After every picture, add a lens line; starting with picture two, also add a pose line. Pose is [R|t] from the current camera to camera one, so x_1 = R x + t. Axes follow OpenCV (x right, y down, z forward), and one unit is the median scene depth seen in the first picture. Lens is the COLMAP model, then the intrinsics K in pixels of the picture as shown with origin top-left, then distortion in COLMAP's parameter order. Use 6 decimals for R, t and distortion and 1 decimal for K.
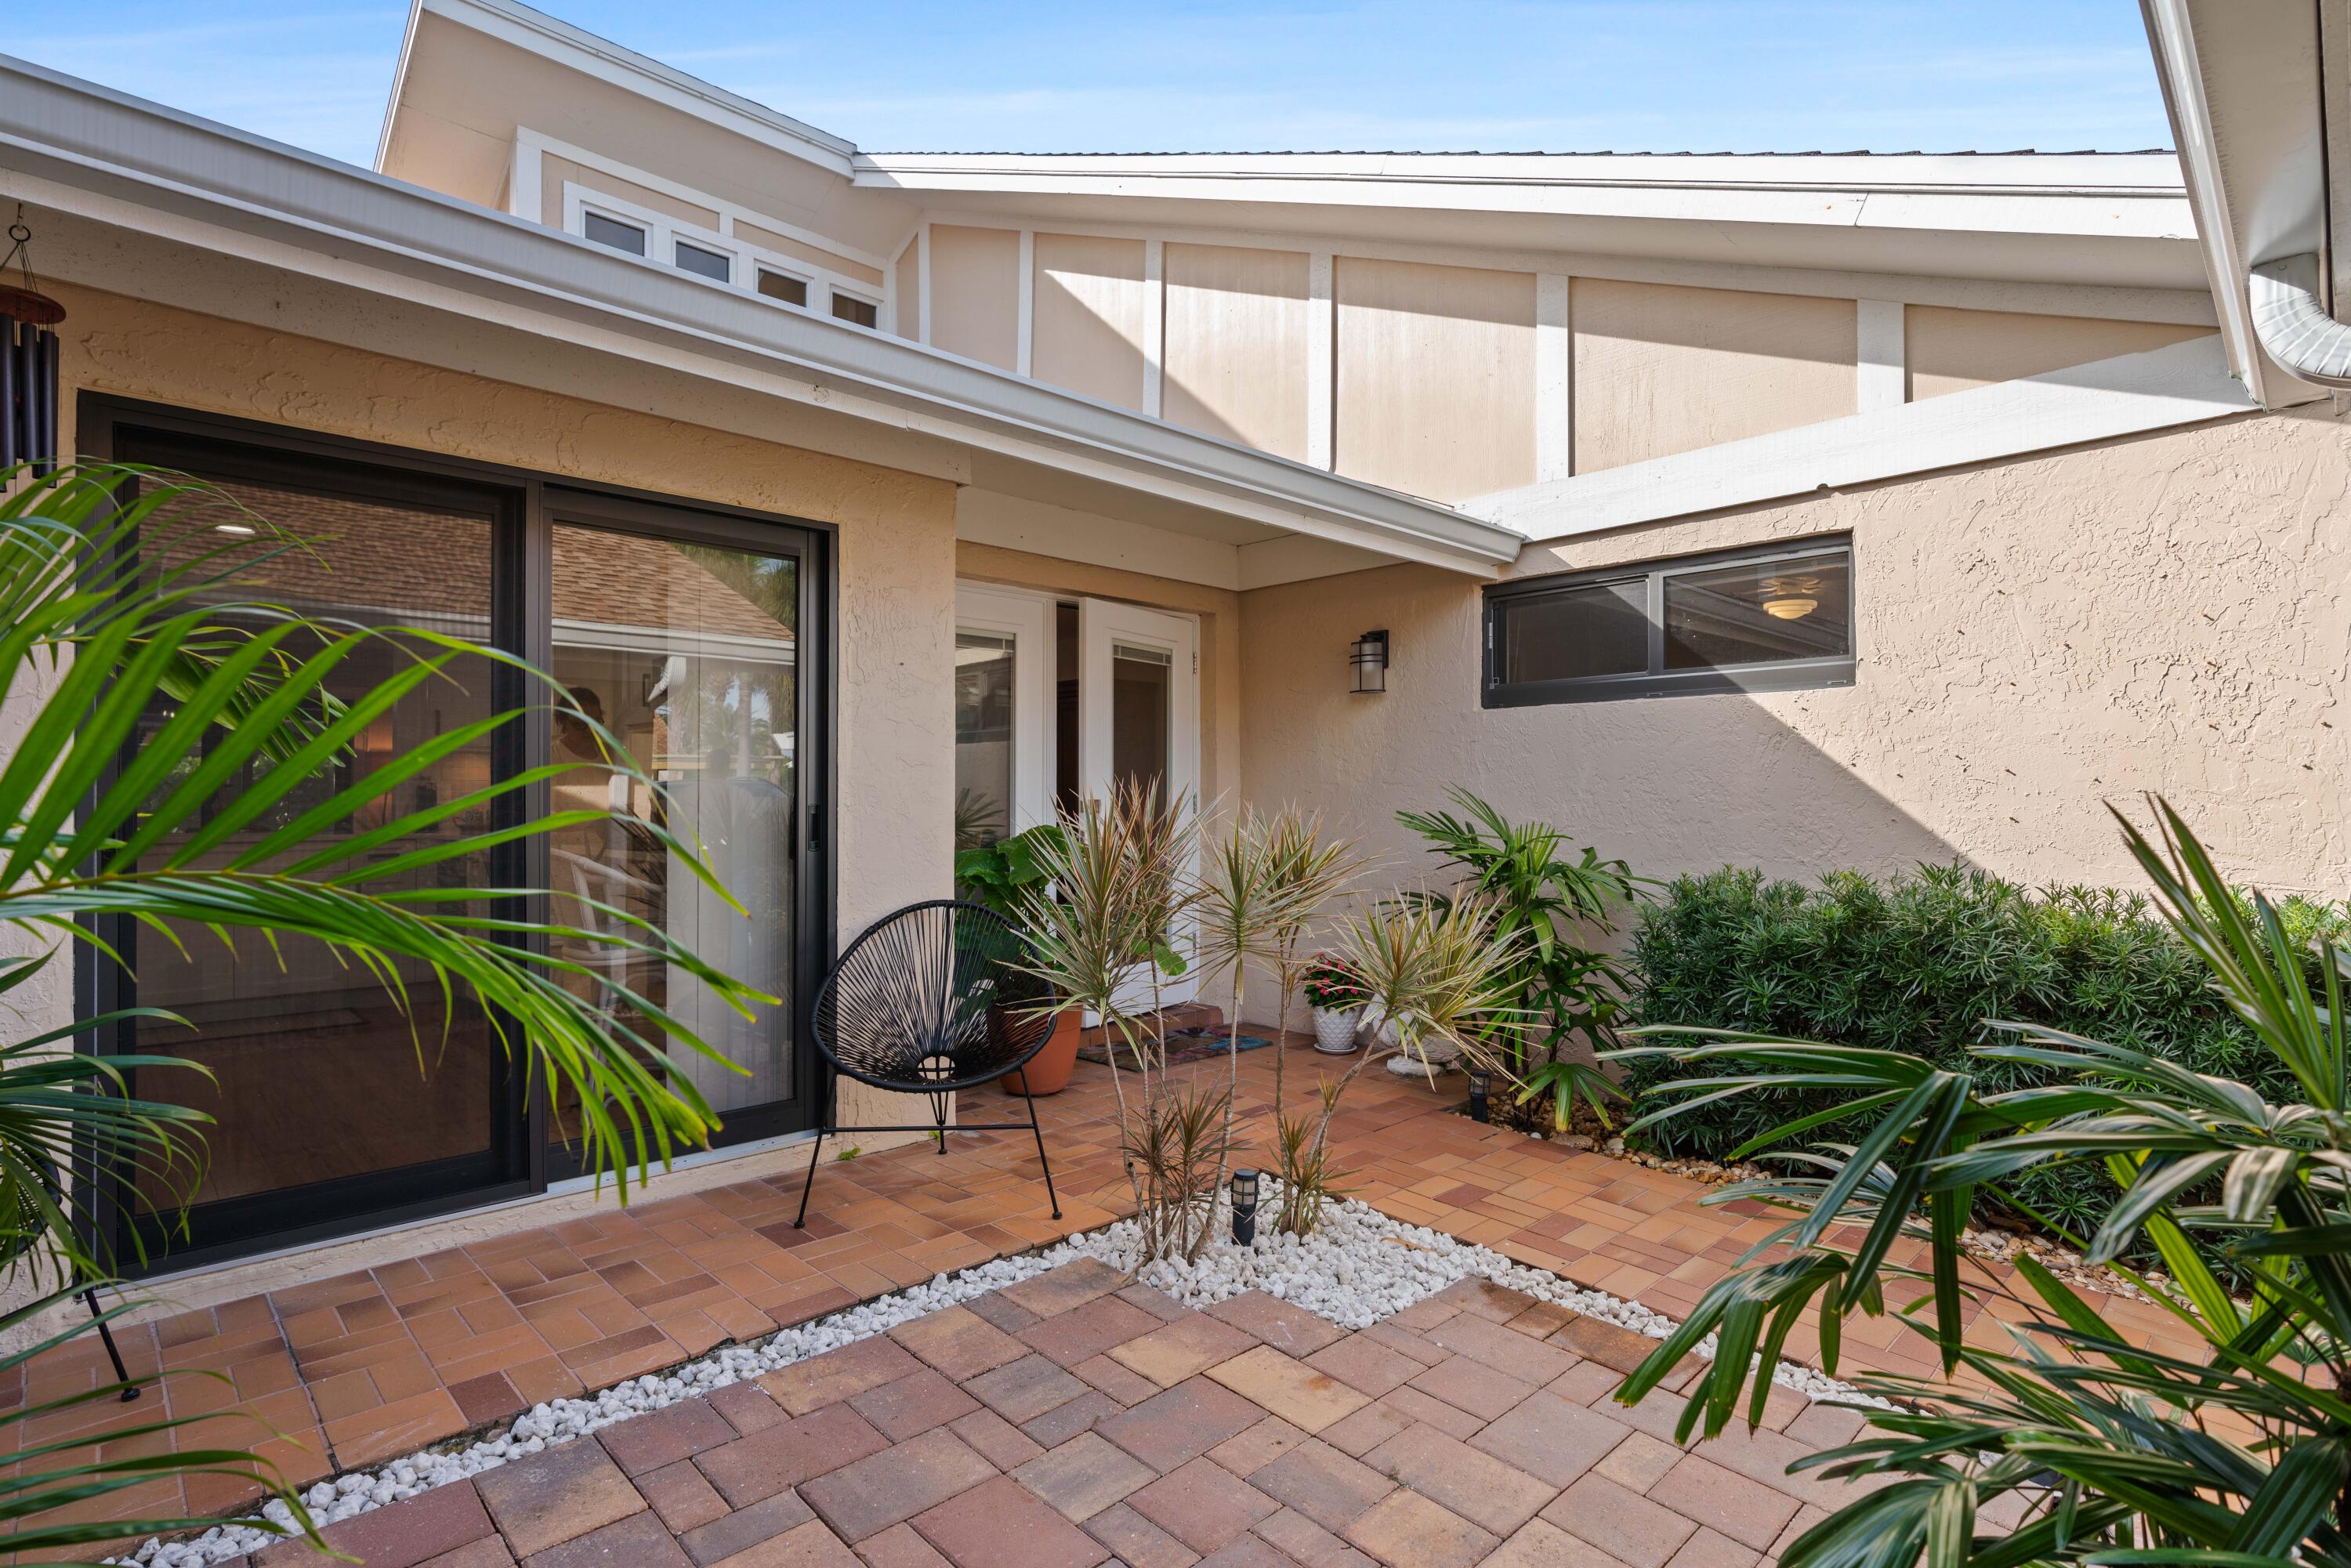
lens RADIAL K [[1089.3, 0, 1192.1], [0, 1089.3, 798.2], [0, 0, 1]] dist [-0.001370, 0.000641]
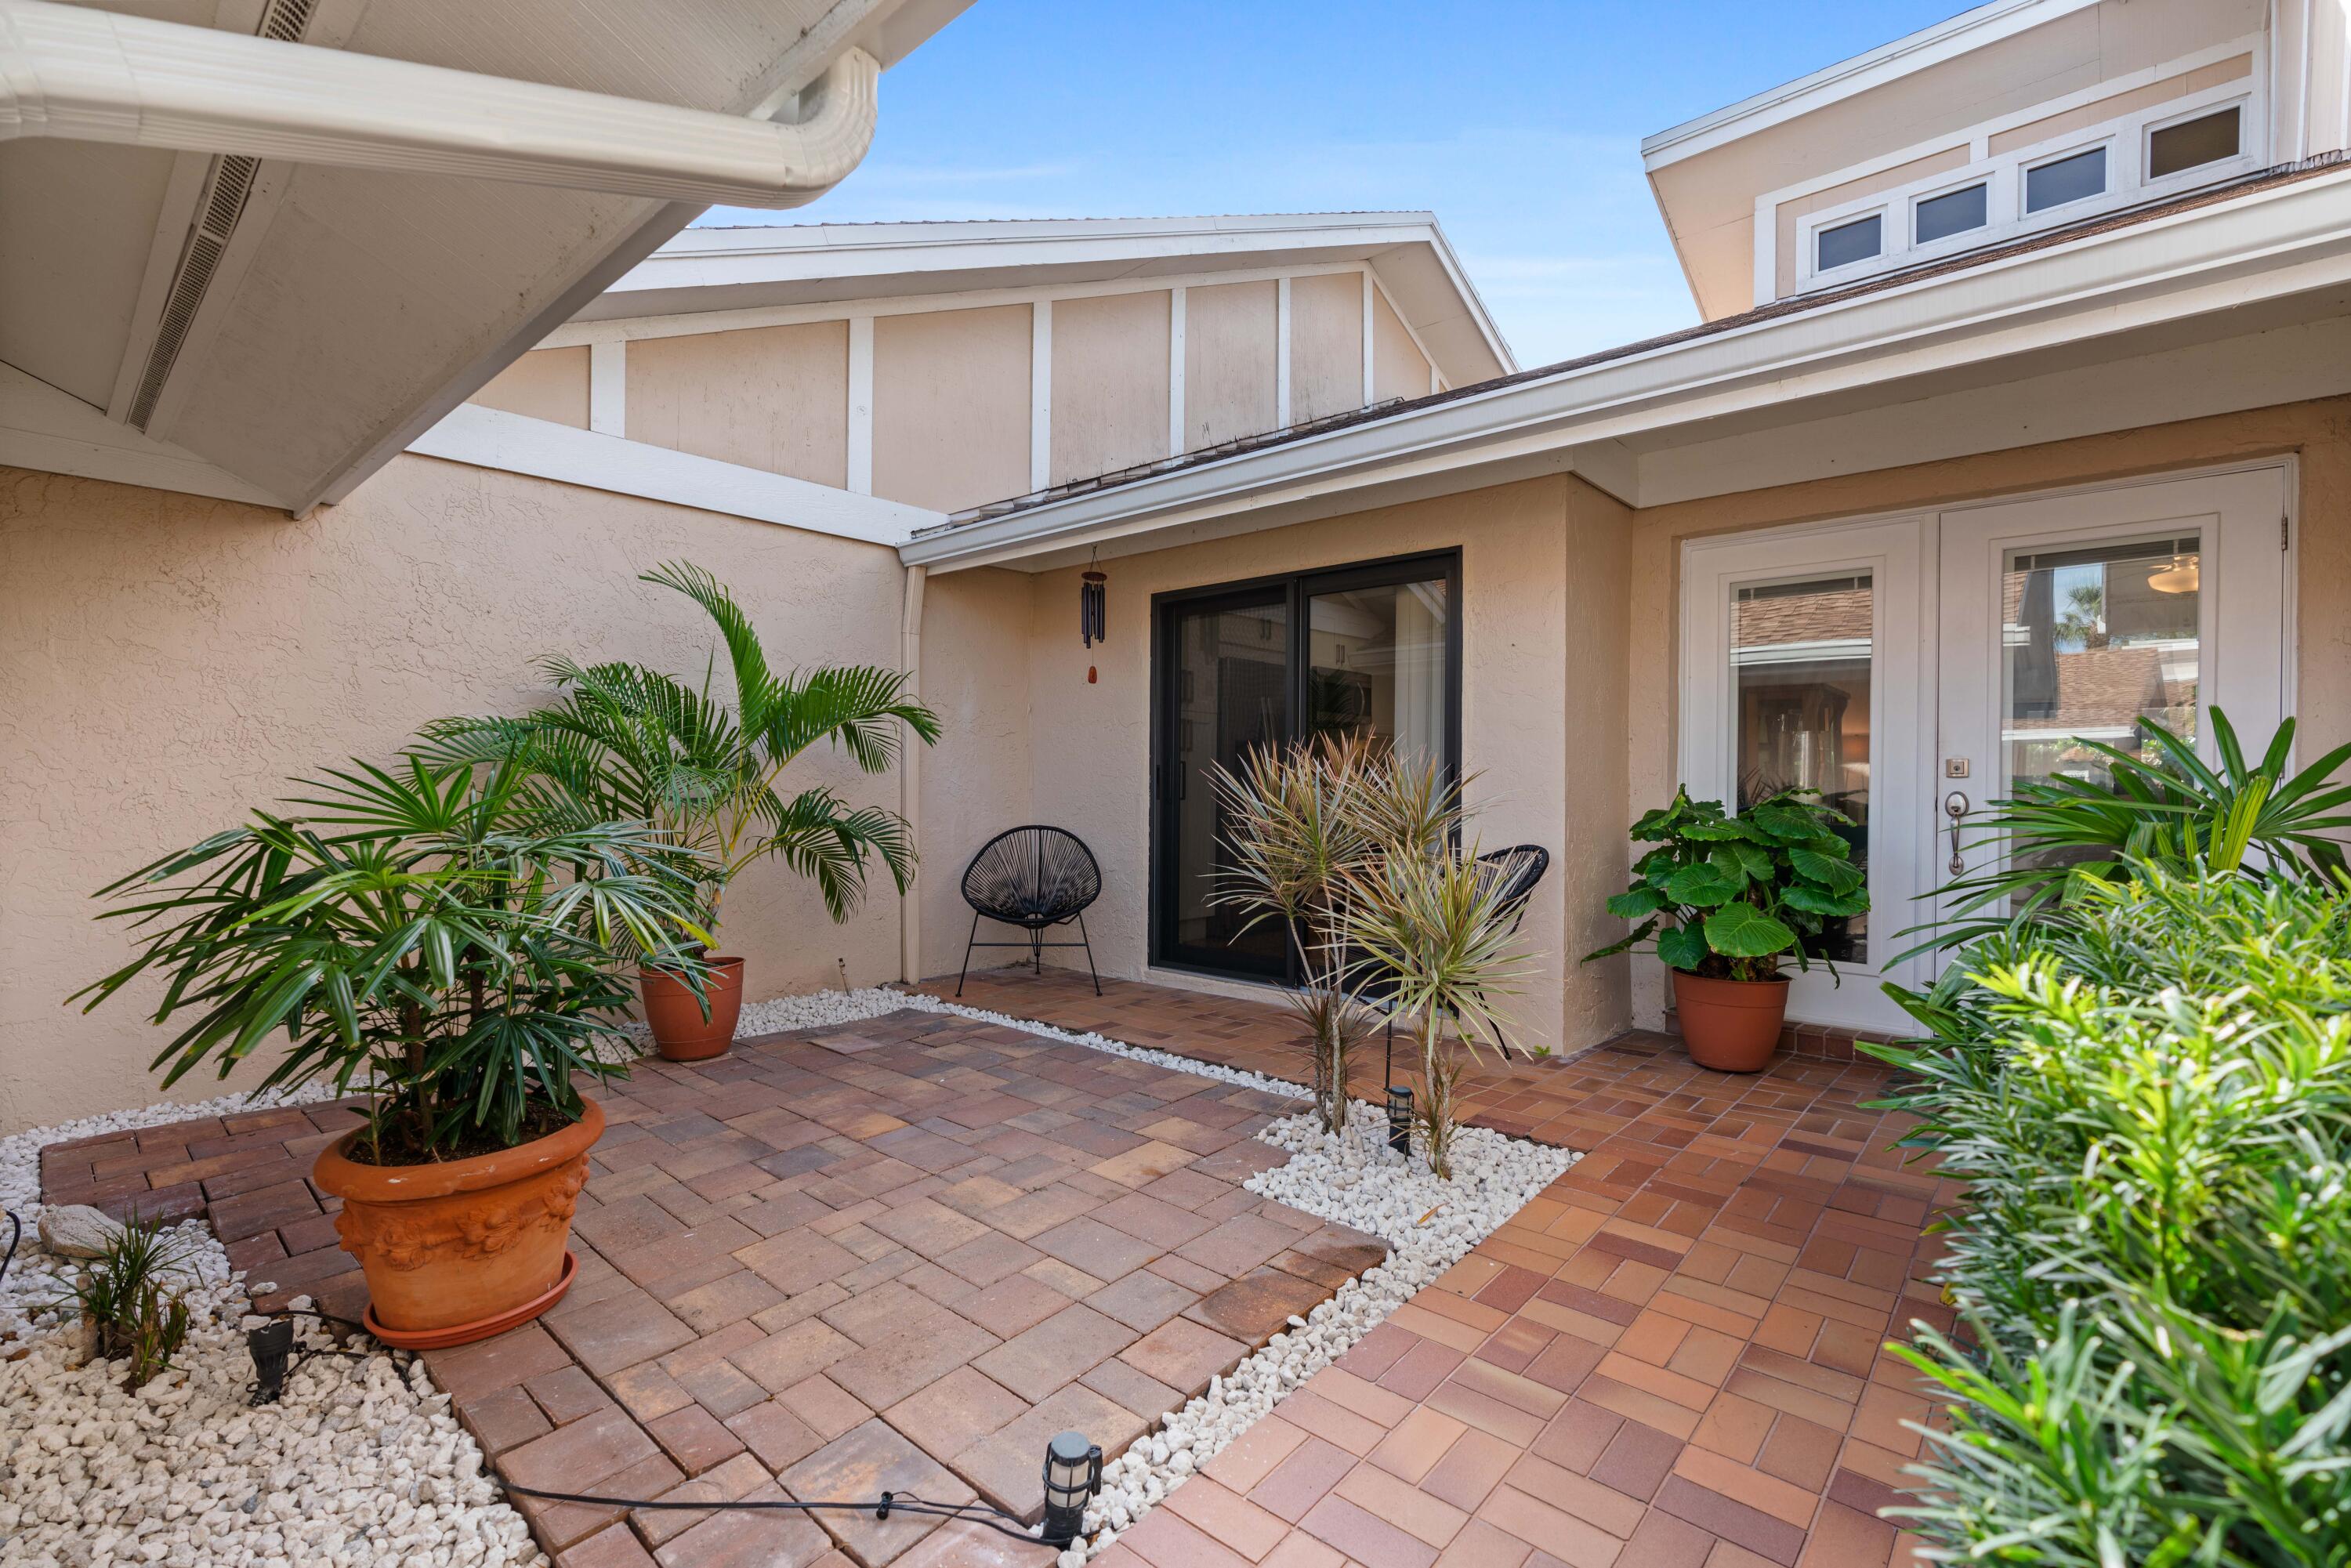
lens RADIAL K [[1049.0, 0, 1188.9], [0, 1049.0, 779.1], [0, 0, 1]] dist [-0.010157, 0.005554]
pose [[0.099964, -0.008438, -0.994955, 1.228434], [-0.003210, 0.999956, -0.008803, 0.054272], [0.994986, 0.004073, 0.099933, 0.793942]]
